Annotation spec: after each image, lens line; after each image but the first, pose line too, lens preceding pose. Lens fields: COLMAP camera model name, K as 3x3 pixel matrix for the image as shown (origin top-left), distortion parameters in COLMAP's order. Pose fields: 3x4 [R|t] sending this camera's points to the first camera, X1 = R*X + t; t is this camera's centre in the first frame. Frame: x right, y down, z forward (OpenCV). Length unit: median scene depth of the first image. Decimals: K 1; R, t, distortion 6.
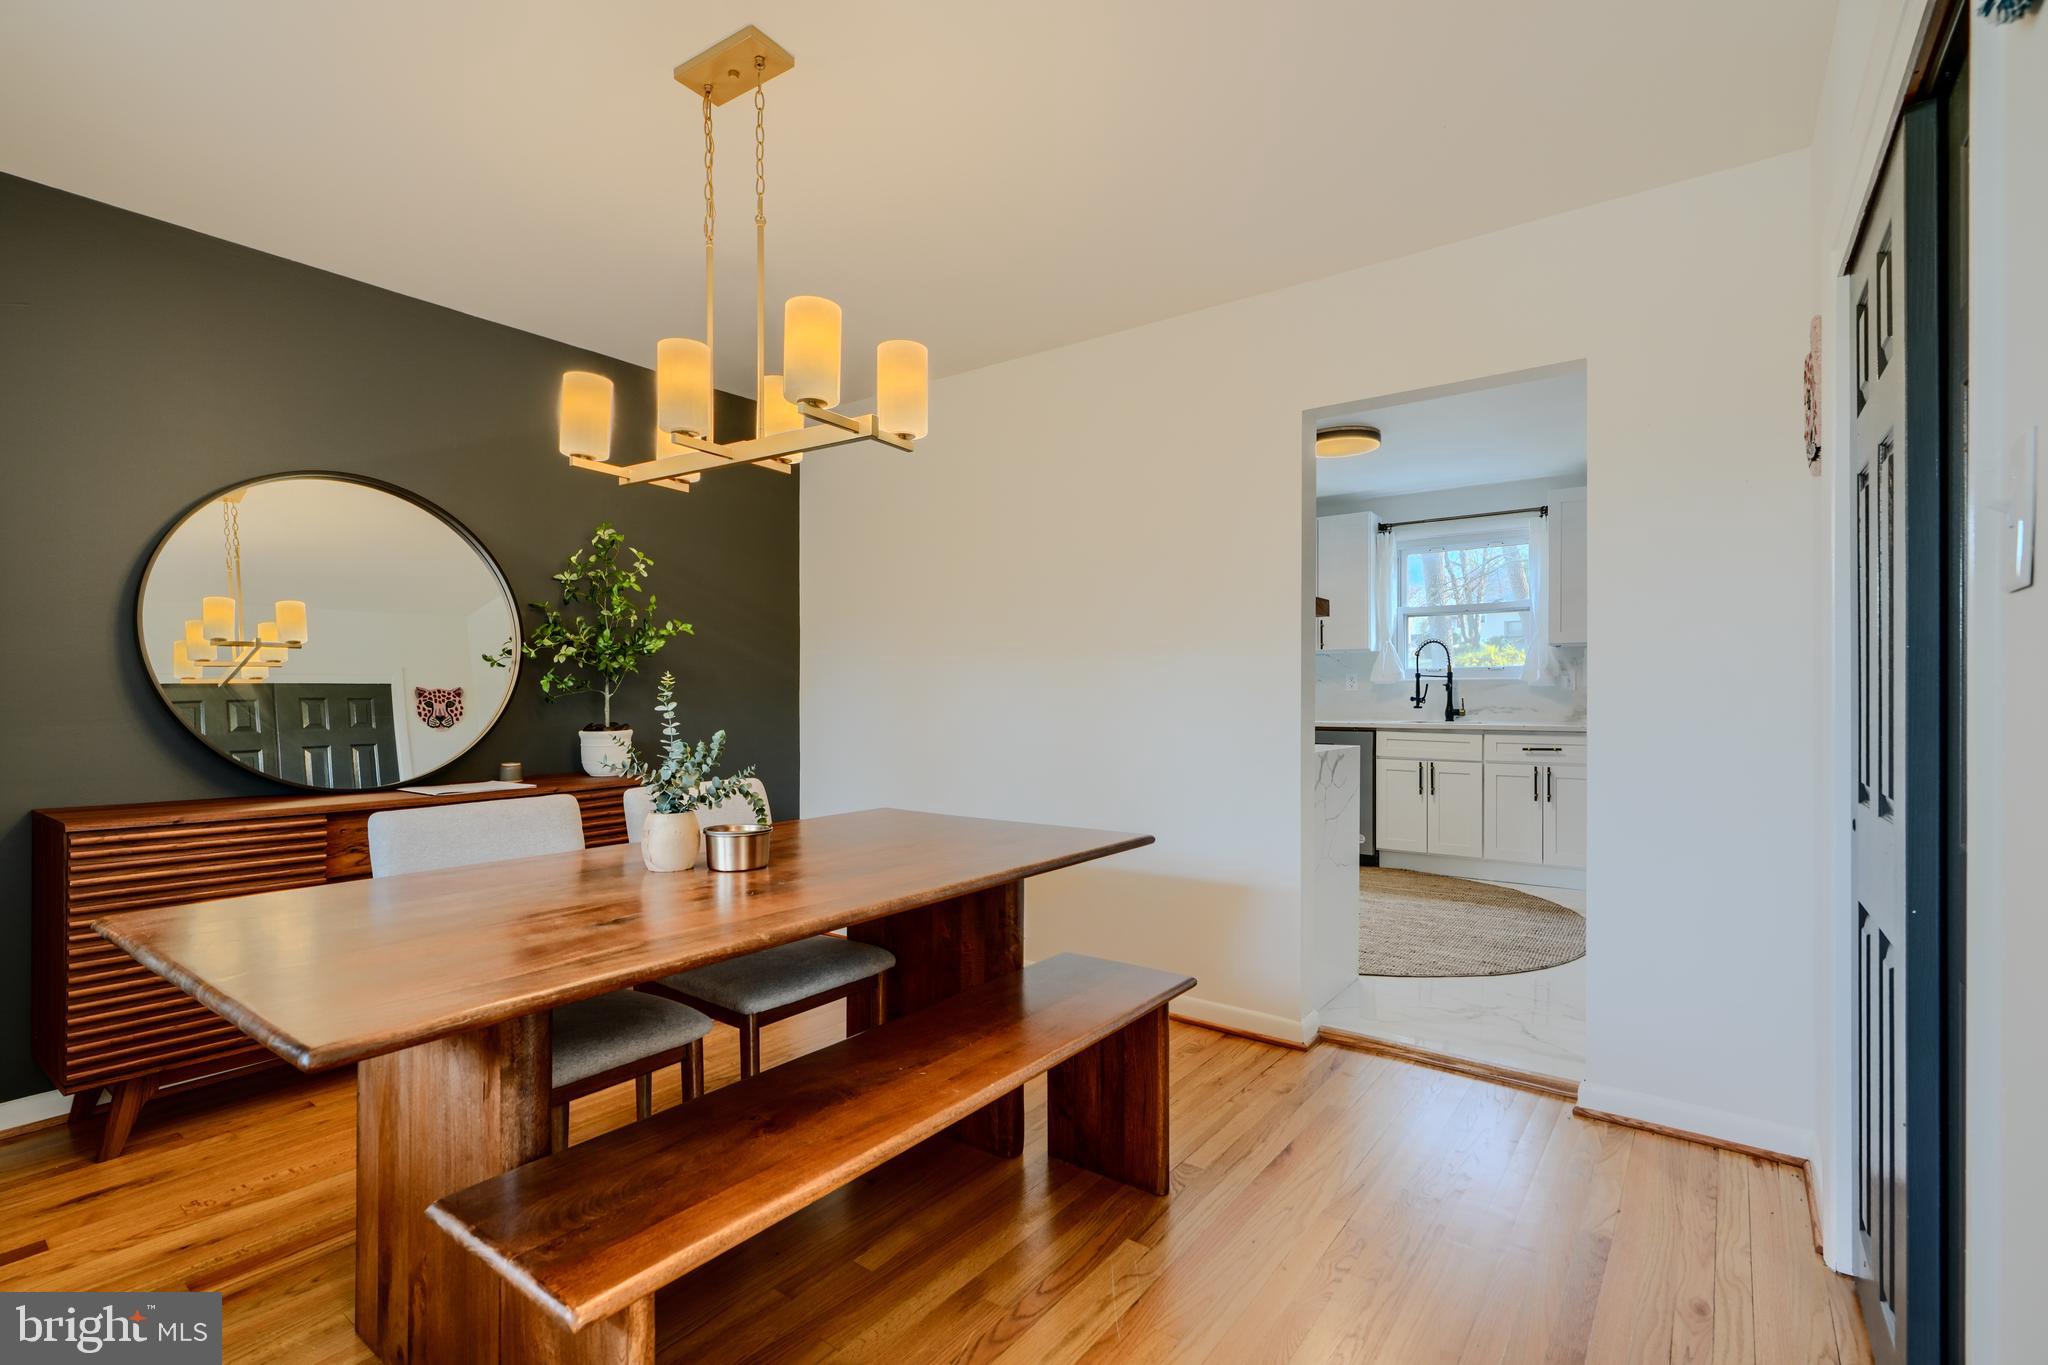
lens RADIAL K [[924.8, 0, 1023.6], [0, 924.8, 700.9], [0, 0, 1]] dist [0.003277, 0.000112]
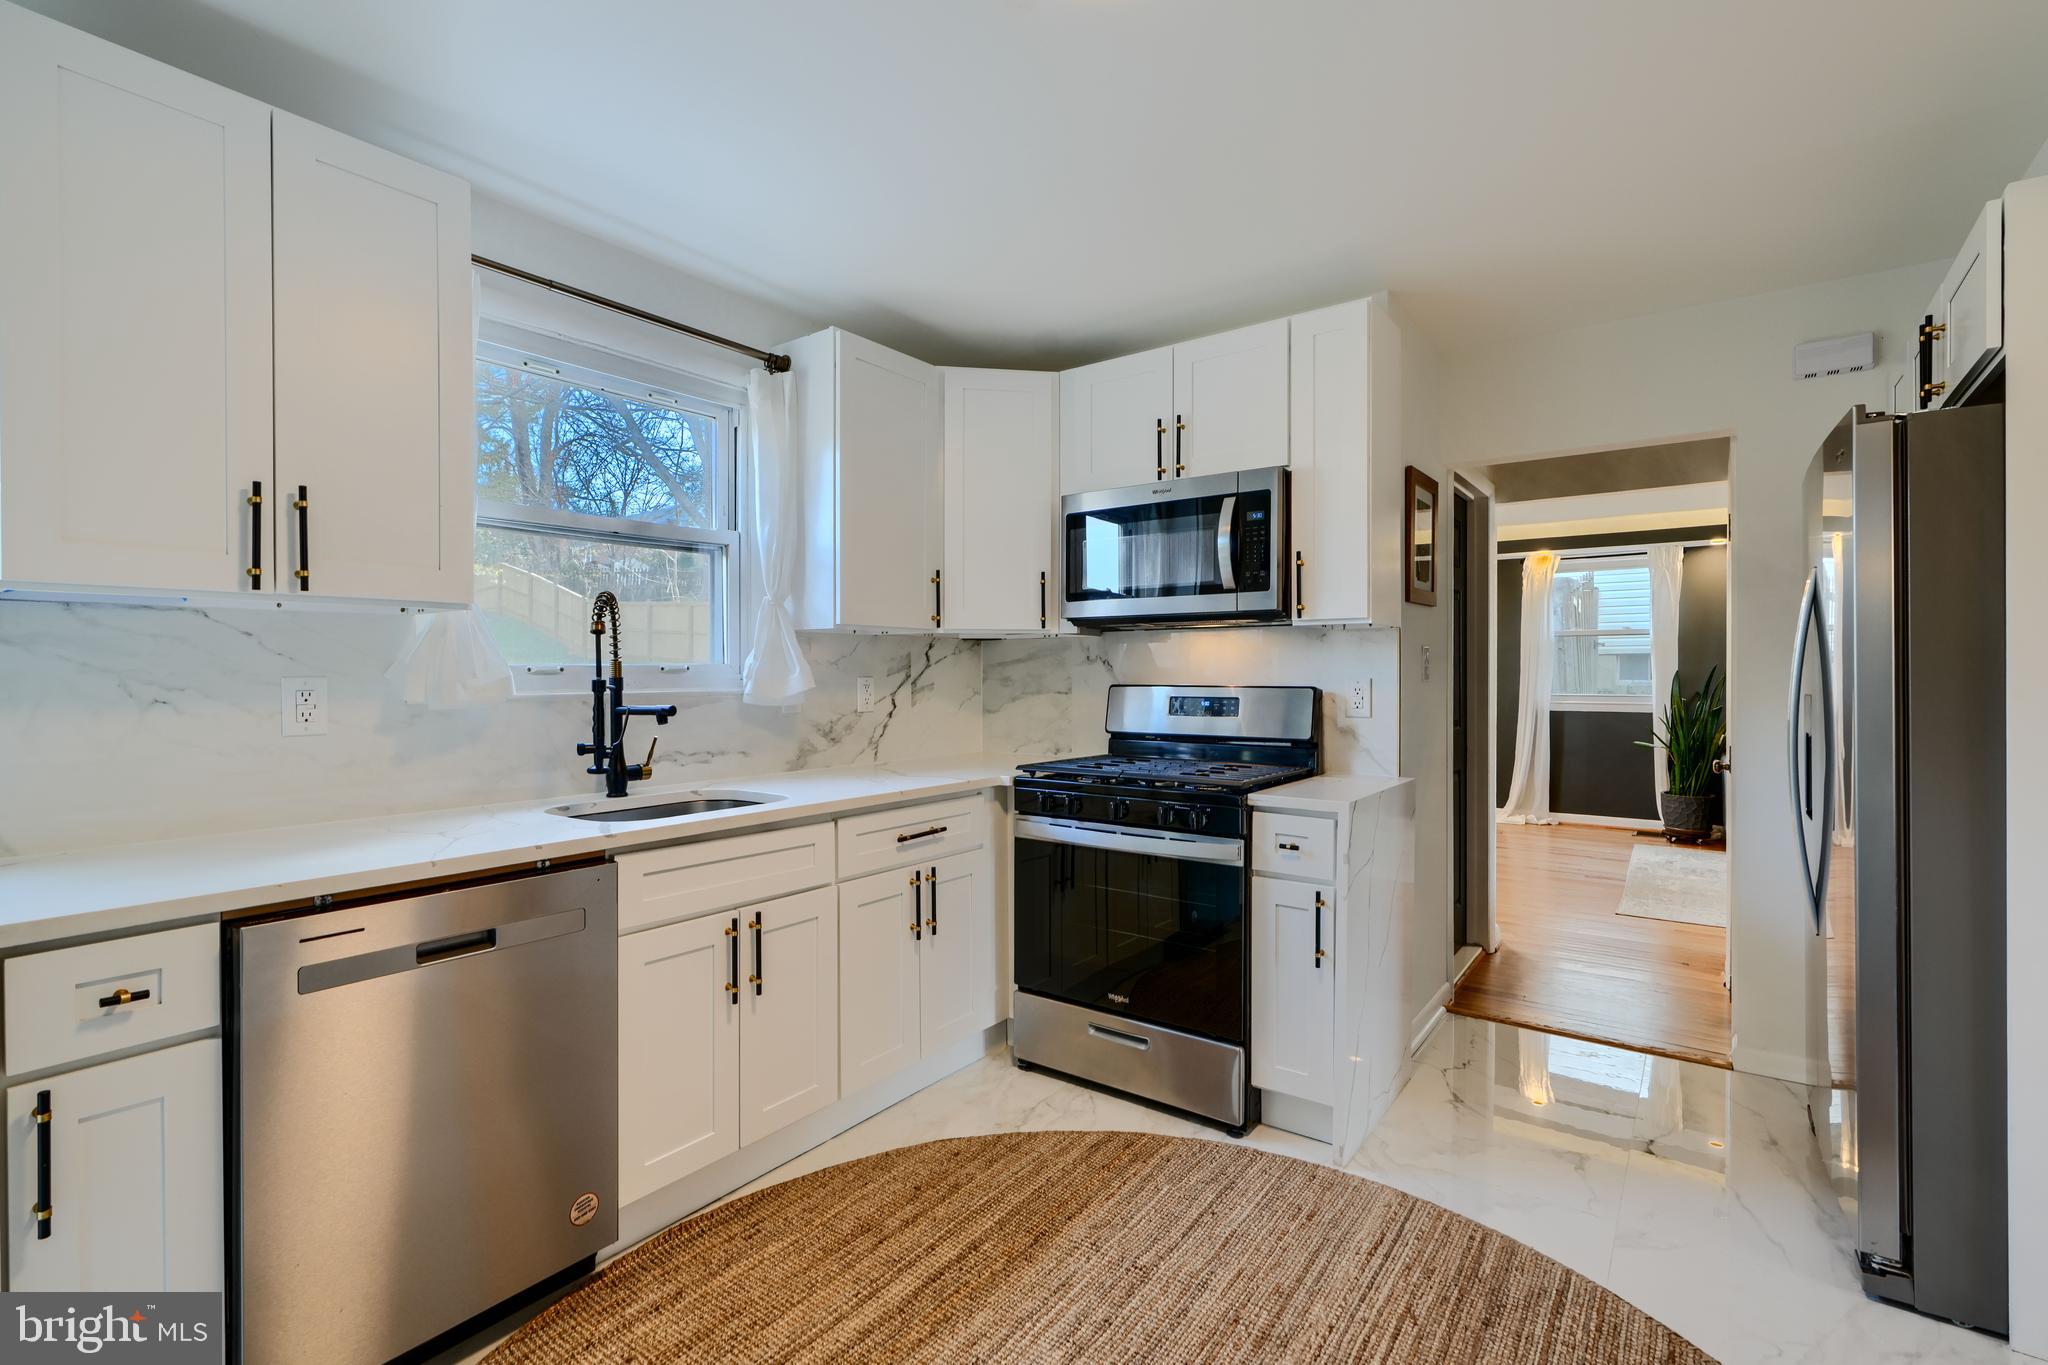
lens RADIAL K [[924.8, 0, 1039.5], [0, 924.8, 672.0], [0, 0, 1]] dist [0.003277, 0.000112]
pose [[-0.013547, 0.004610, 0.999898, 0.046223], [0.014953, 0.999878, -0.004407, -0.028745], [-0.999796, 0.014891, -0.013614, 0.824904]]
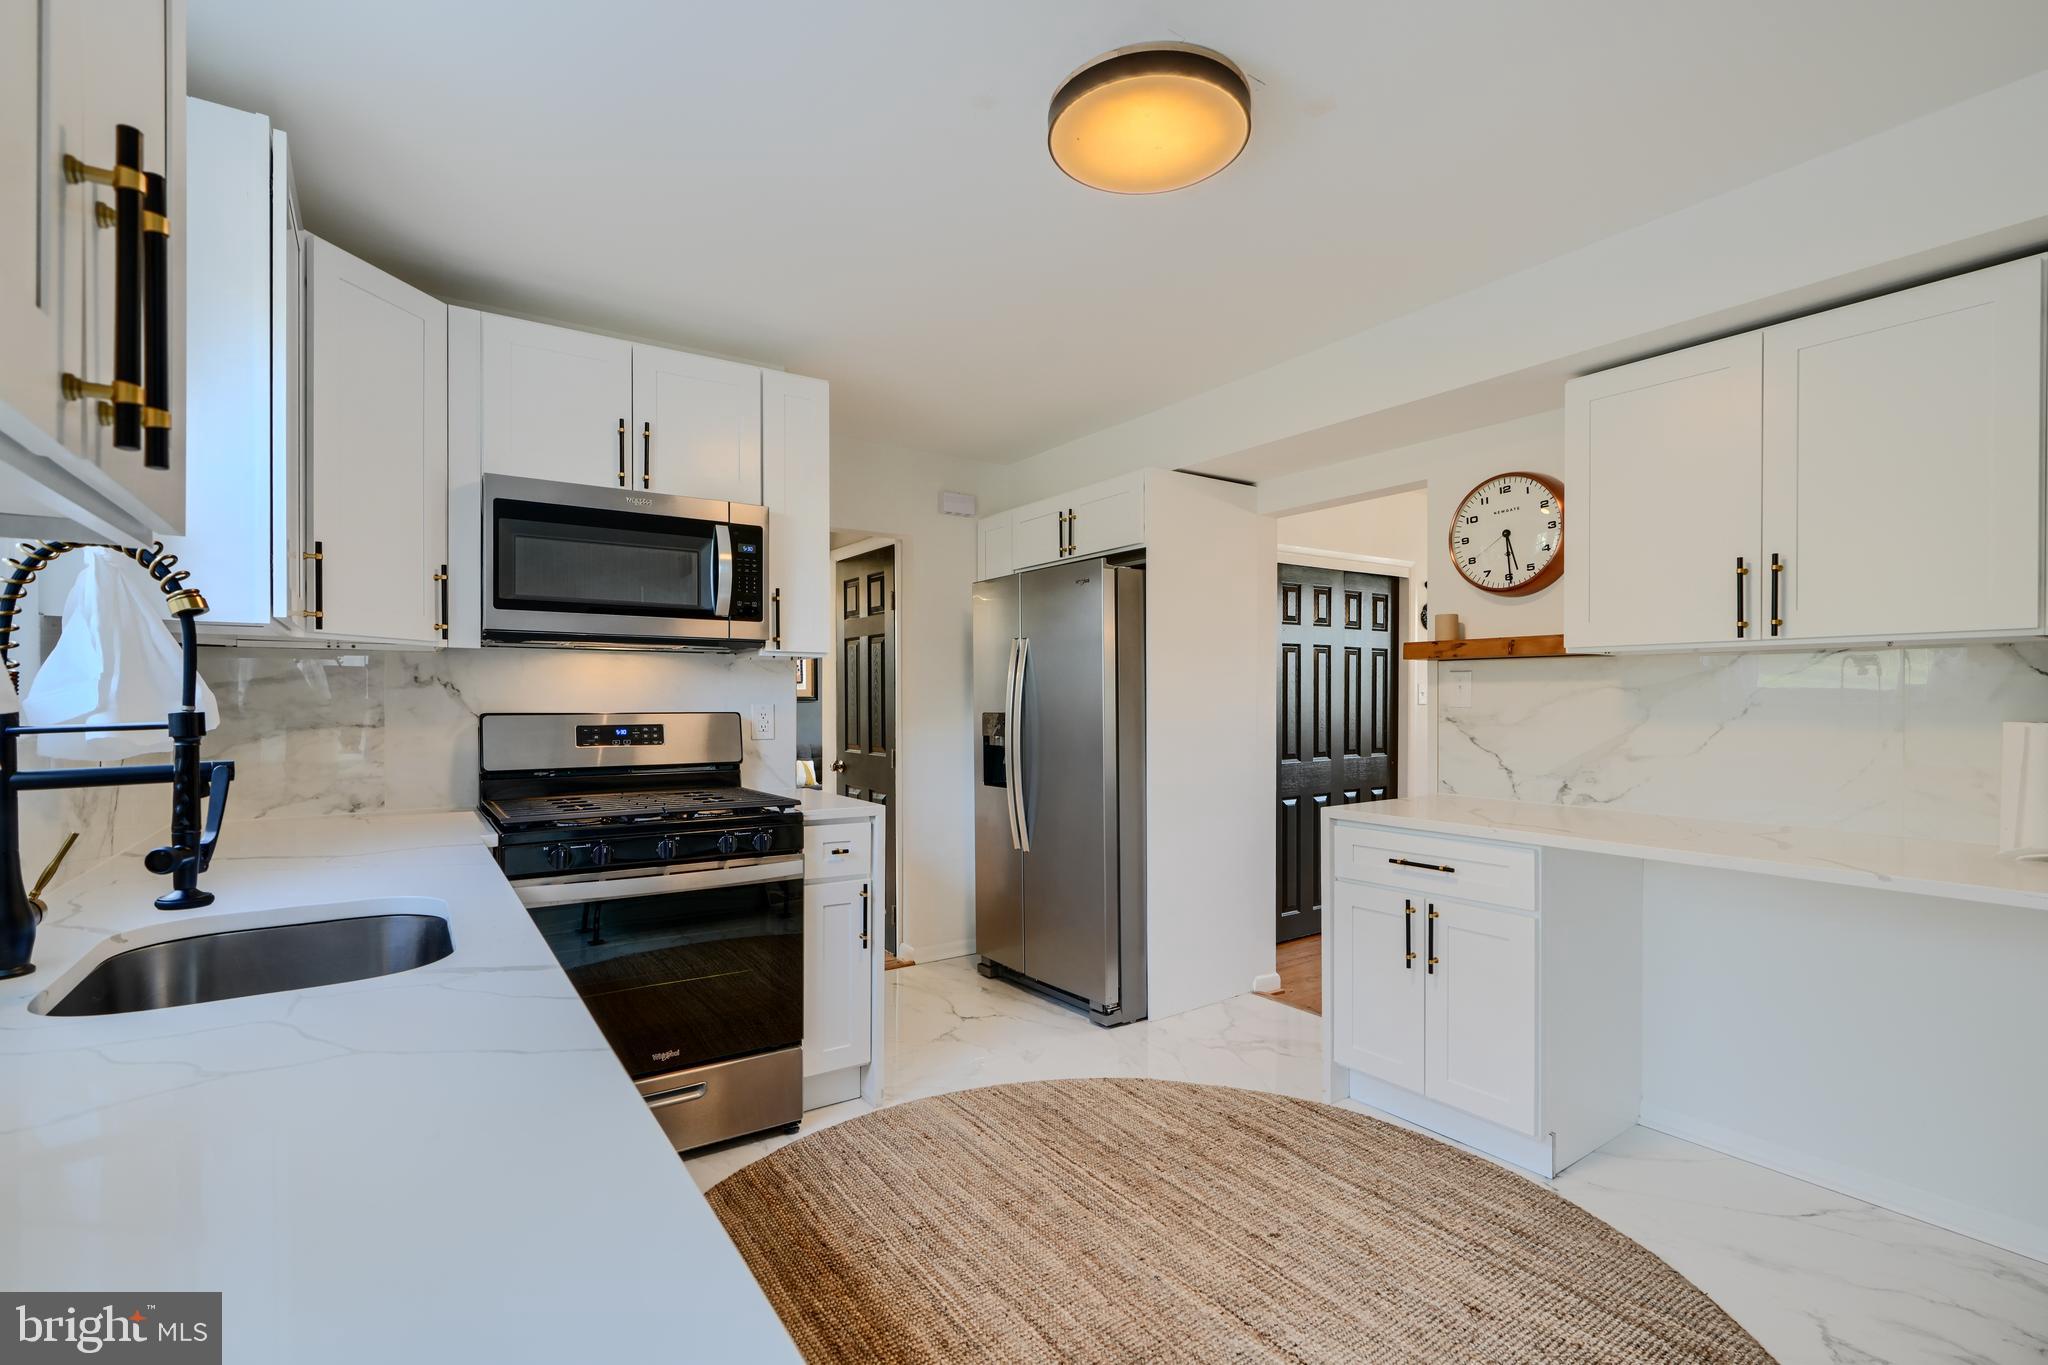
lens RADIAL K [[924.8, 0, 1020.2], [0, 924.8, 696.8], [0, 0, 1]] dist [0.003277, 0.000112]
pose [[-0.943818, 0.003003, 0.330452, 0.211832], [0.006386, 0.999938, 0.009154, -0.033569], [-0.330404, 0.010750, -0.943778, 1.117424]]
